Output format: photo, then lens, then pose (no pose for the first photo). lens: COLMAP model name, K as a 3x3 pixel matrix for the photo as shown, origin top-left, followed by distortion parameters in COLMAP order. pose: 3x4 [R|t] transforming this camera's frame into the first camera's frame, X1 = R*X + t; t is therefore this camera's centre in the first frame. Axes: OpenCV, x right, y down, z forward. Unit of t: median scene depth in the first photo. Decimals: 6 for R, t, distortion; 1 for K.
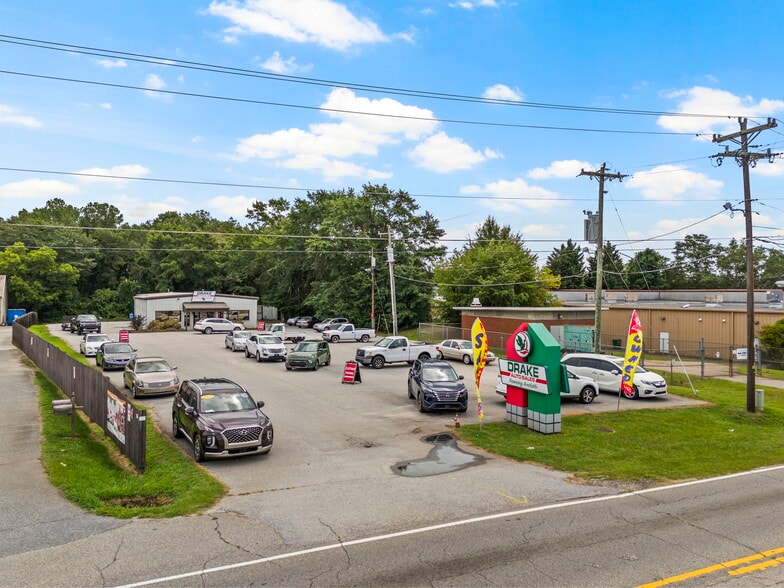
lens RADIAL K [[576.9, 0, 393.7], [0, 576.9, 294.6], [0, 0, 1]] dist [0.078923, -0.081310]
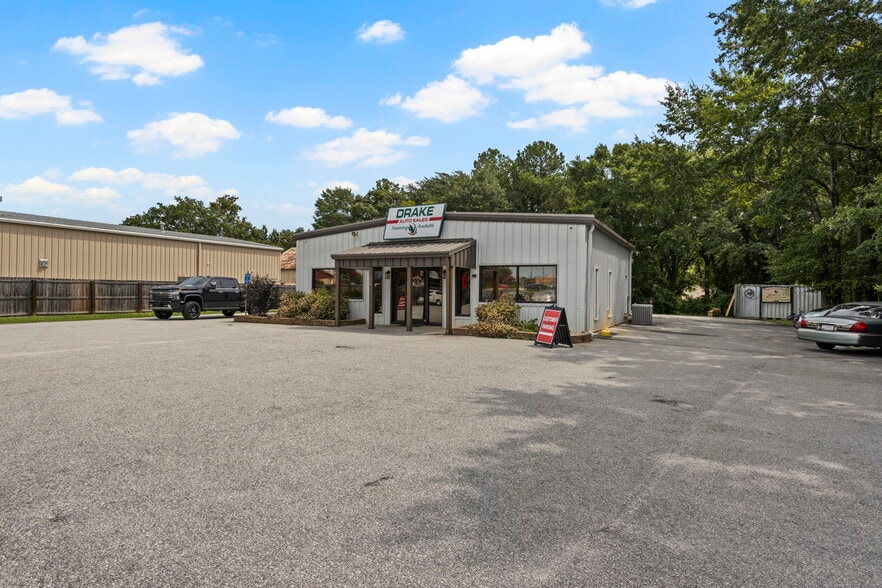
lens RADIAL K [[490.9, 0, 437.7], [0, 490.9, 288.2], [0, 0, 1]] dist [-0.052596, 0.043848]
pose [[0.521600, -0.006811, -0.853163, -0.089412], [-0.010958, 0.999832, -0.014681, 0.042799], [0.853120, 0.017007, 0.521437, 0.868894]]
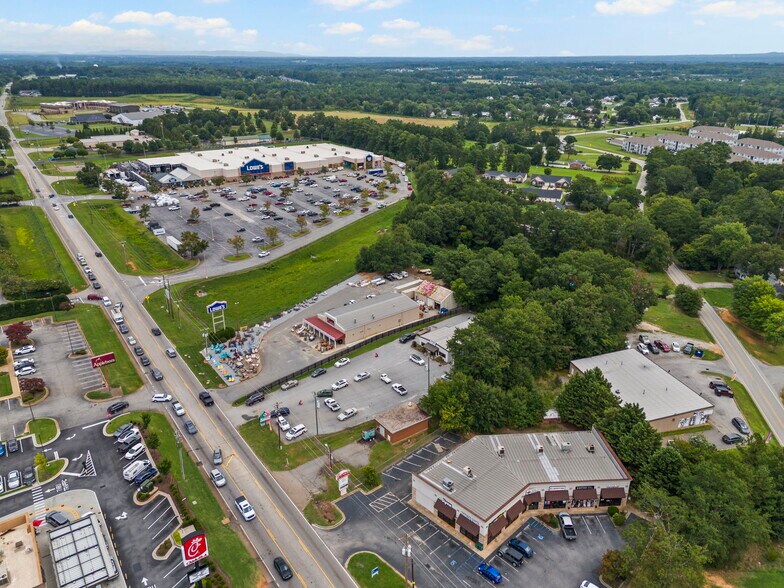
lens RADIAL K [[576.9, 0, 393.7], [0, 576.9, 294.6], [0, 0, 1]] dist [0.078923, -0.081310]
pose [[0.158361, 0.369557, -0.915614, 1.855054], [0.001251, 0.927240, 0.374466, -1.125038], [0.987380, -0.060447, 0.146376, 0.477600]]
